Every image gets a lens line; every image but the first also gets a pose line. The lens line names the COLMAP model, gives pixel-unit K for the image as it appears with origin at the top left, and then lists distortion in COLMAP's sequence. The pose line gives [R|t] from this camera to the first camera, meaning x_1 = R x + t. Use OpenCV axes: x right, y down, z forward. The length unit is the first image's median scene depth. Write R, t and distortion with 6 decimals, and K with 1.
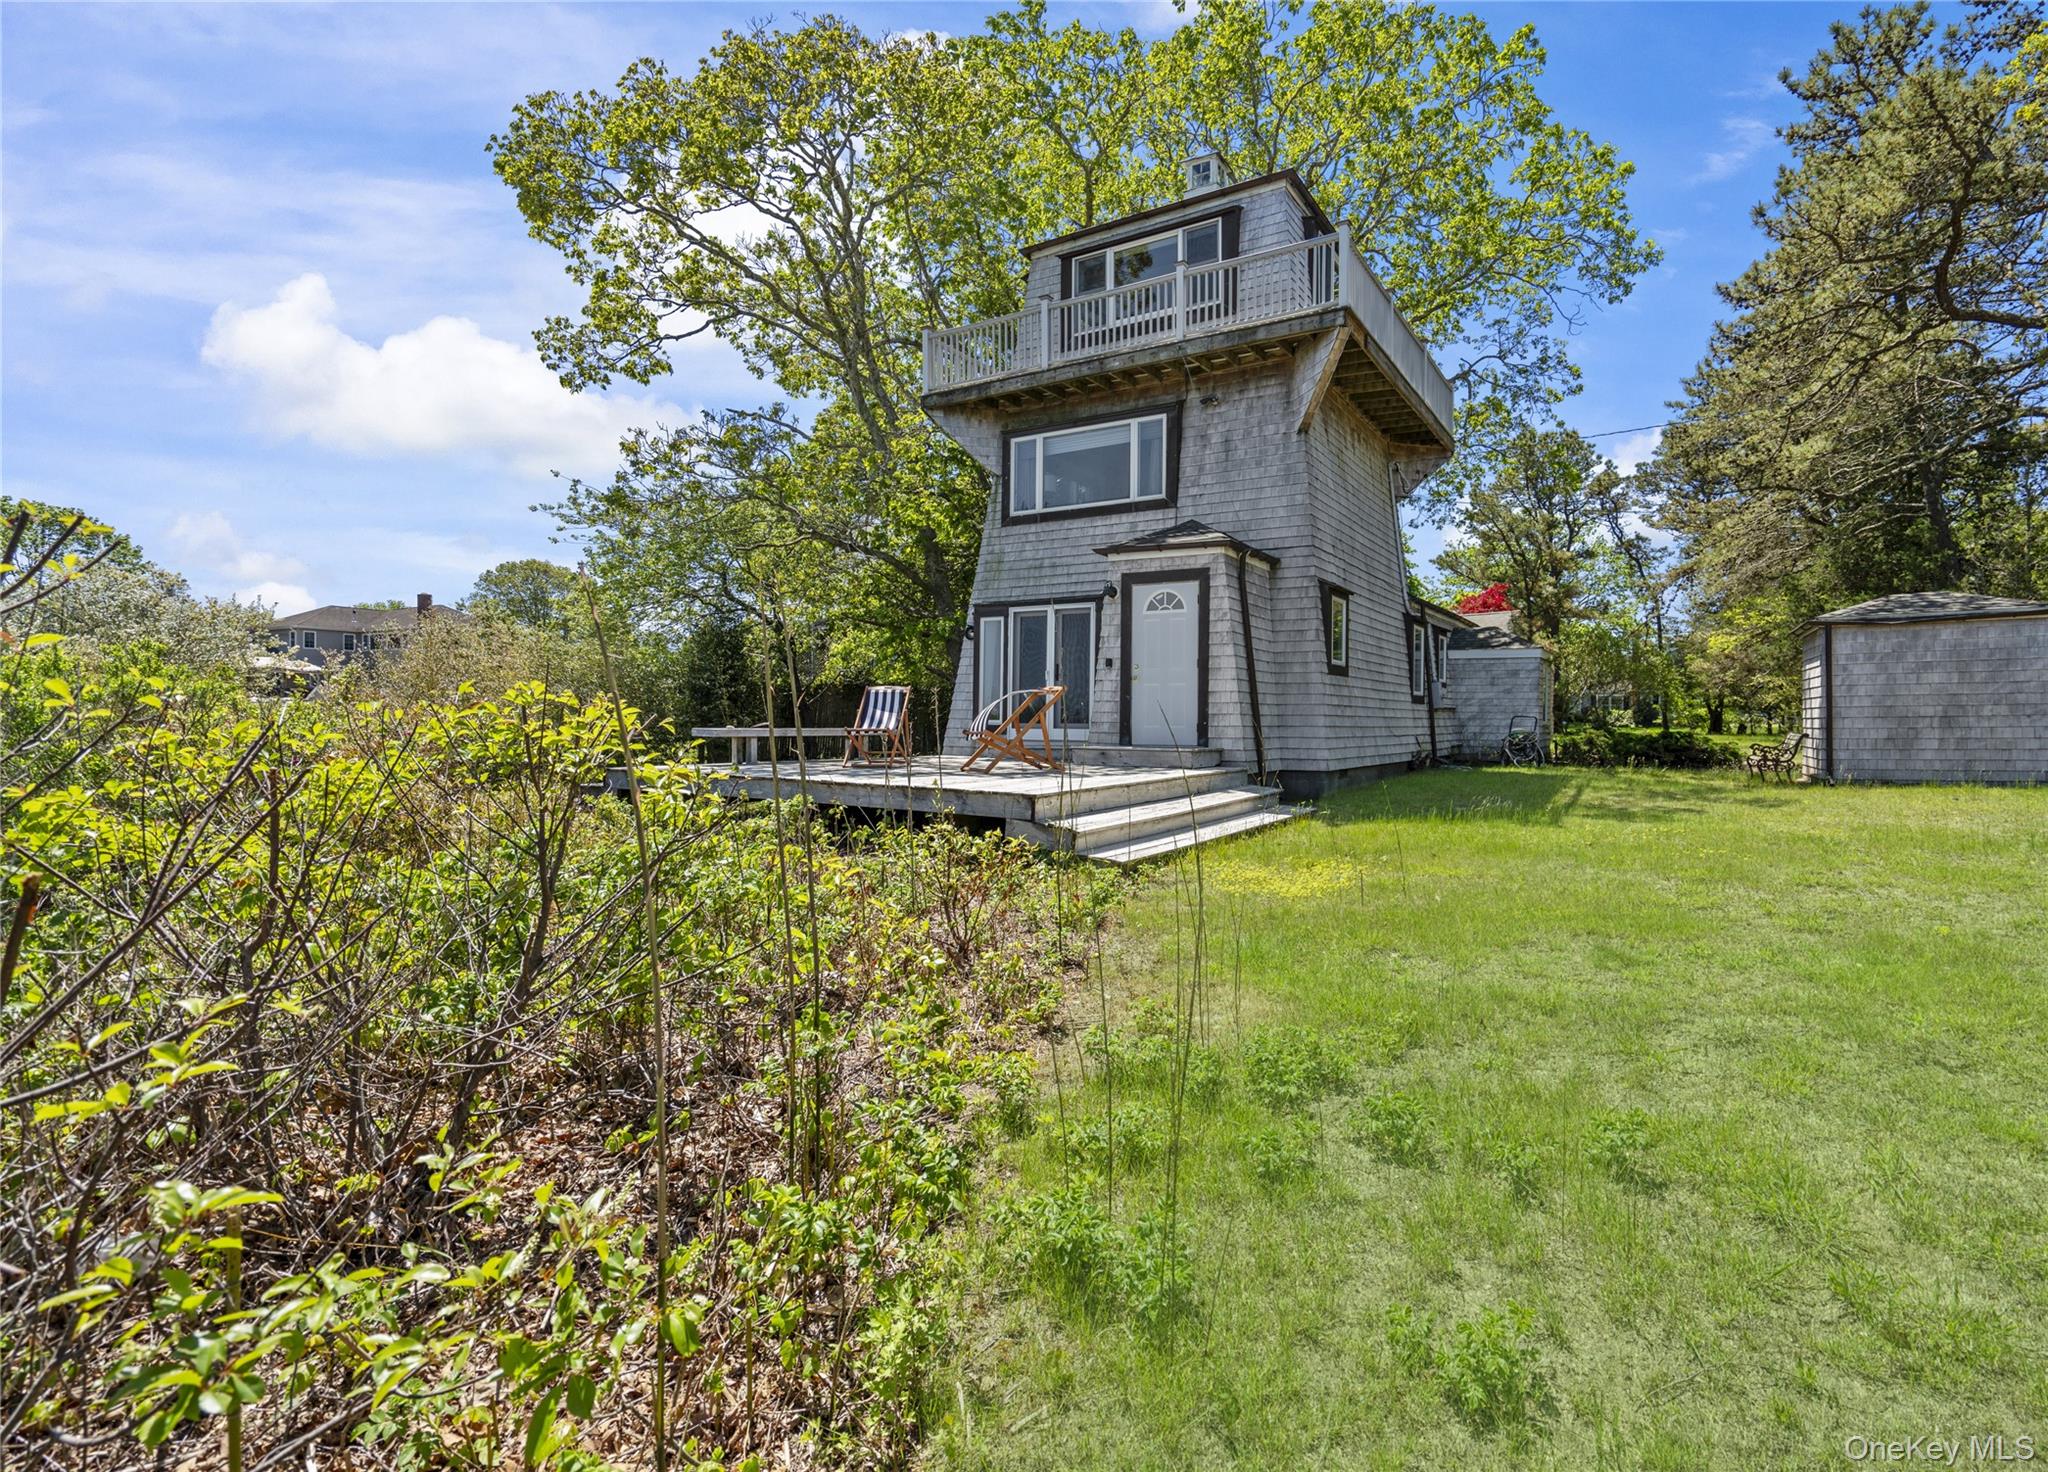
lens RADIAL K [[979.6, 0, 1024.0], [0, 979.6, 736.0], [0, 0, 1]] dist [-0.021980, 0.000113]
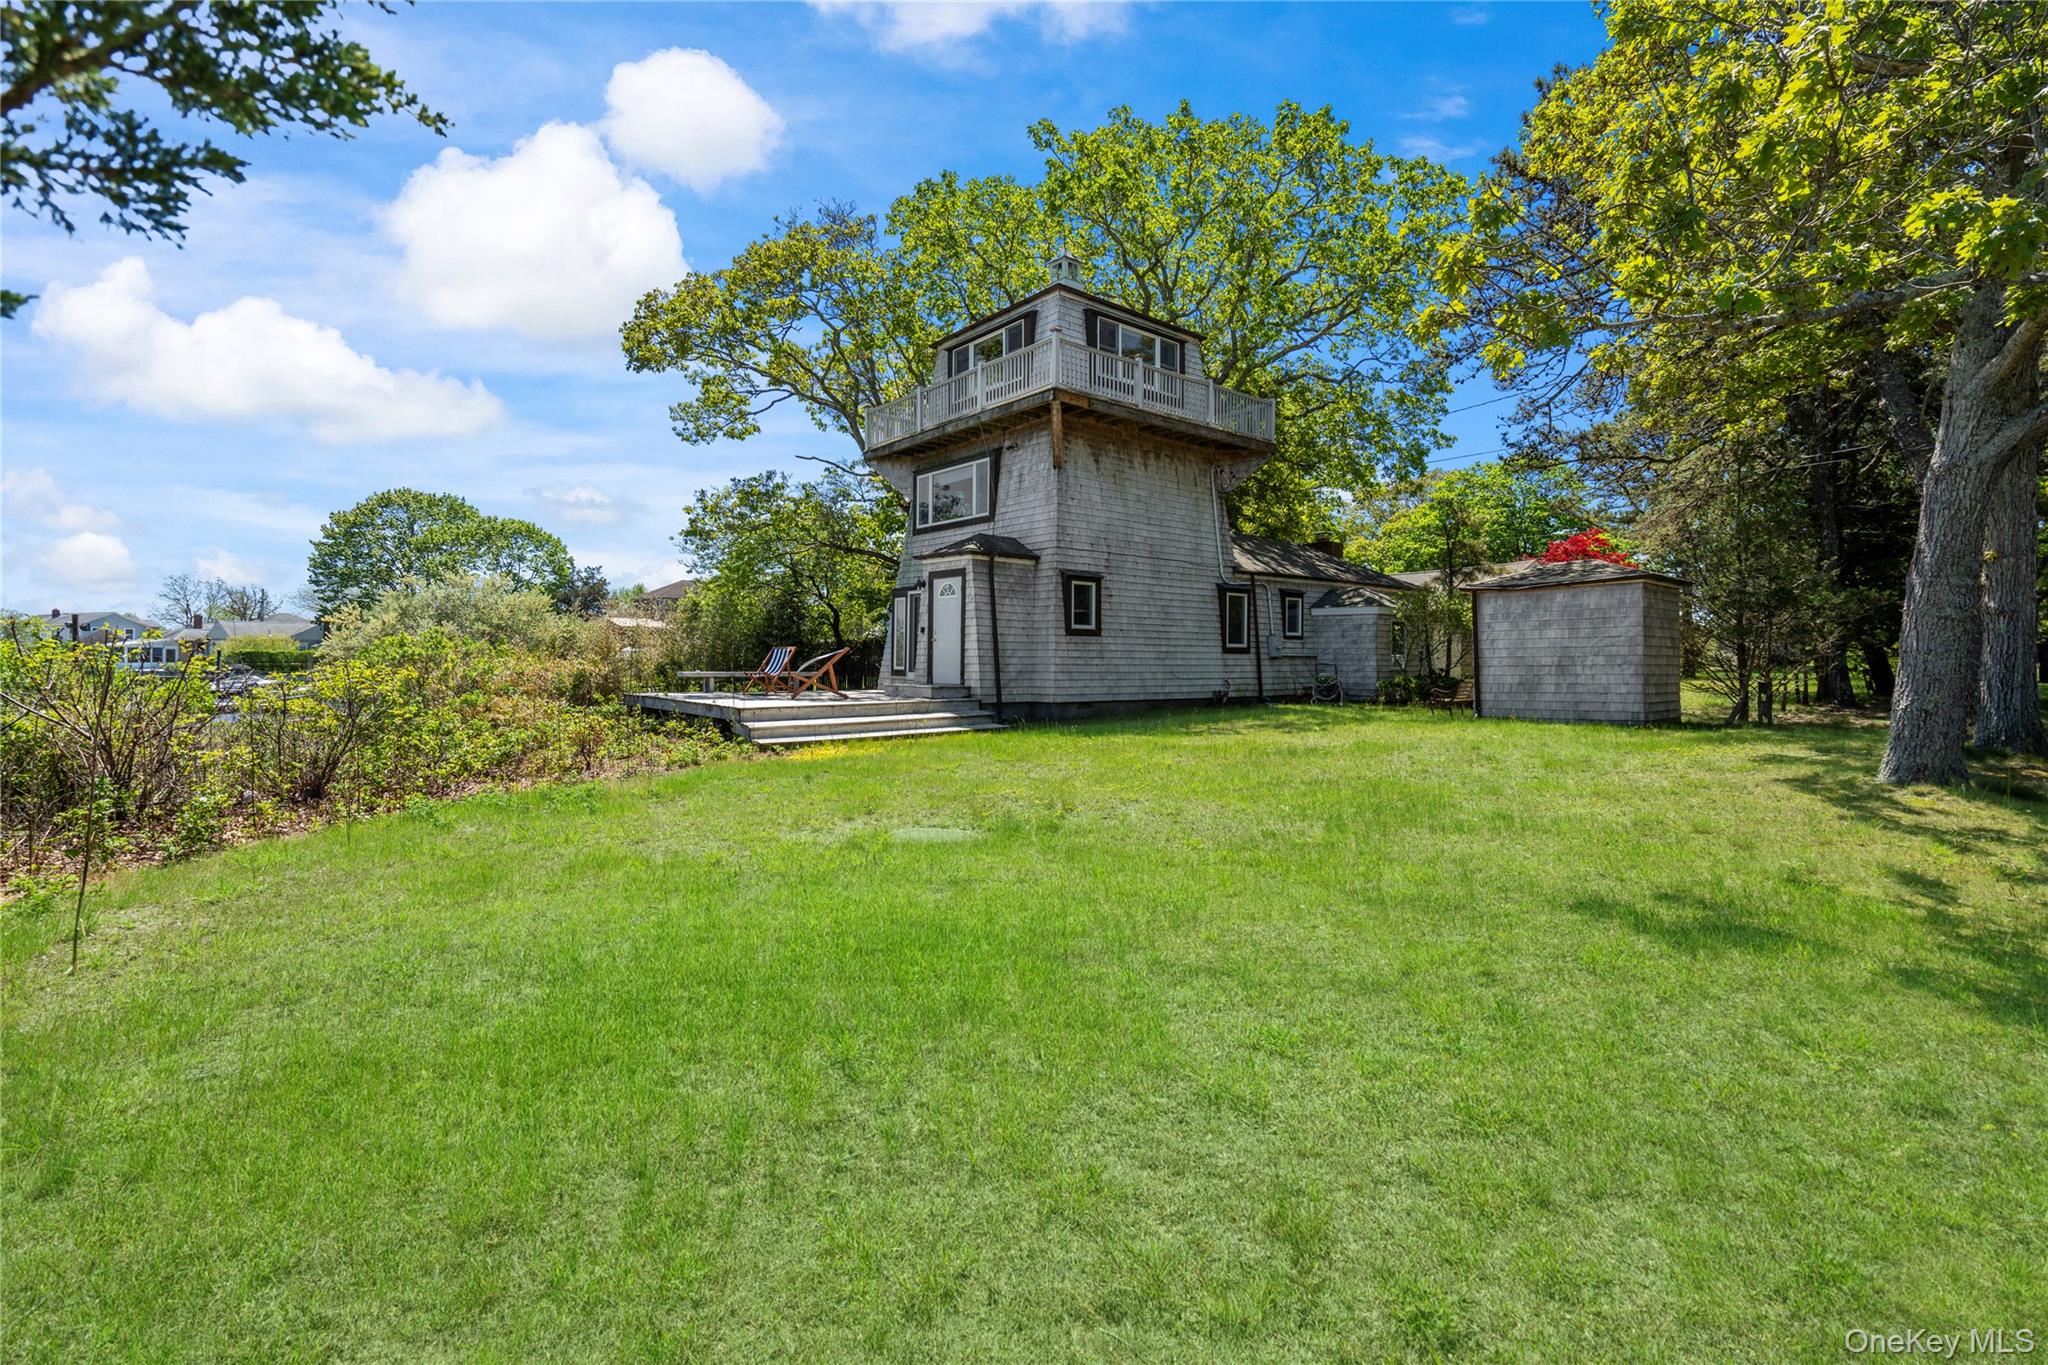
lens RADIAL K [[935.7, 0, 1020.1], [0, 935.7, 665.9], [0, 0, 1]] dist [-0.000058, -0.000004]
pose [[0.946580, 0.001863, -0.322465, 0.674204], [-0.006094, 0.999908, -0.012110, -0.001279], [0.322413, 0.013428, 0.946504, -0.324034]]
